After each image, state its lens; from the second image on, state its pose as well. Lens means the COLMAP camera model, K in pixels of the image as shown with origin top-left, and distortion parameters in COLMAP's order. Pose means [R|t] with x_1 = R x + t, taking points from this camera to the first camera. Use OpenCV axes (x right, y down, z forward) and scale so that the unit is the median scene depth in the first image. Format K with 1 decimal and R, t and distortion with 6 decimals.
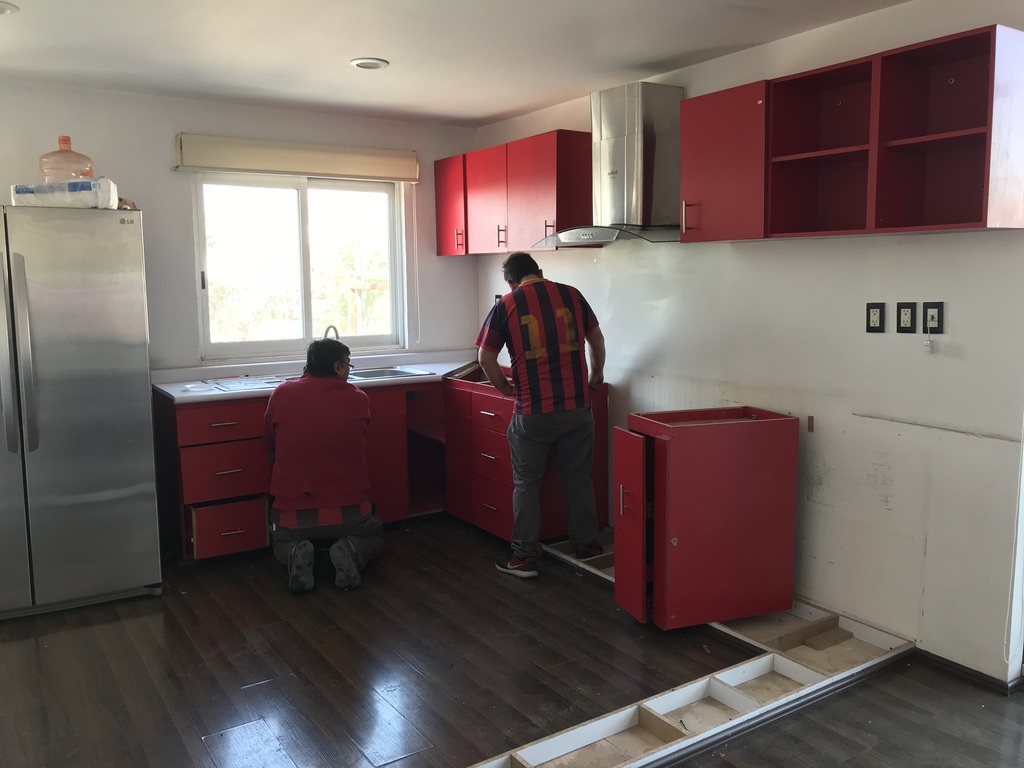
lens RADIAL K [[842.1, 0, 506.1], [0, 842.1, 383.4], [0, 0, 1]] dist [0.034938, -0.003044]
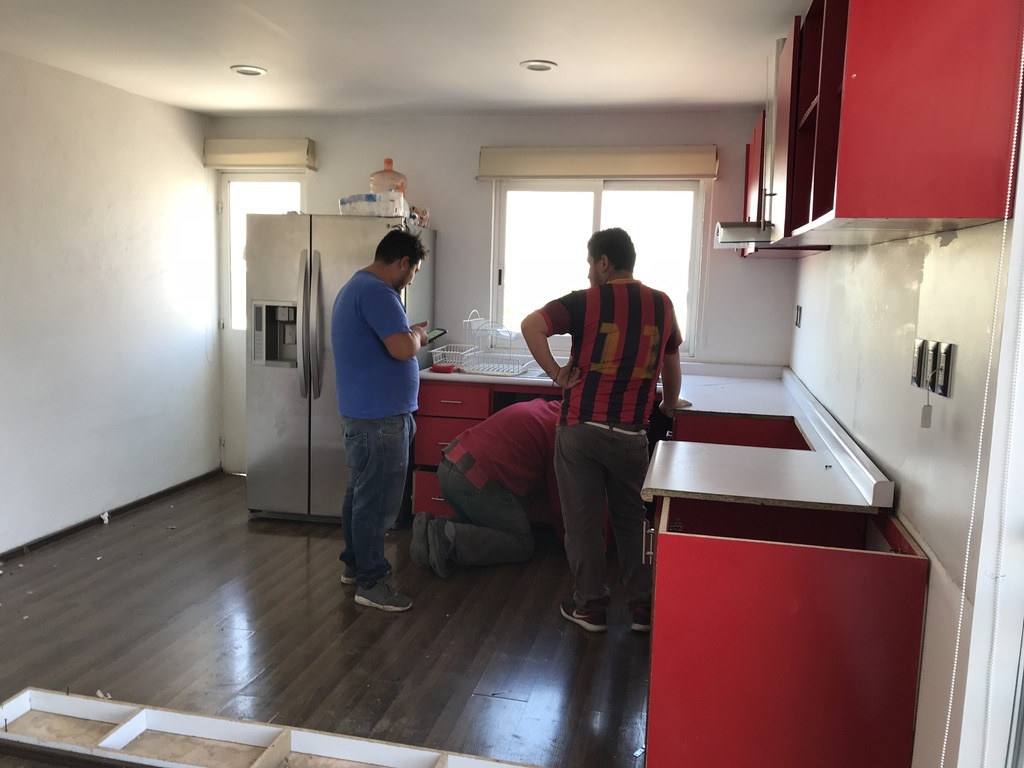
lens RADIAL K [[842.1, 0, 506.4], [0, 842.1, 380.8], [0, 0, 1]] dist [0.034938, -0.003044]
pose [[0.686288, 0.120249, -0.717320, 0.503783], [-0.127318, 0.990872, 0.044296, -0.038345], [0.716100, 0.060928, 0.695334, 0.252288]]
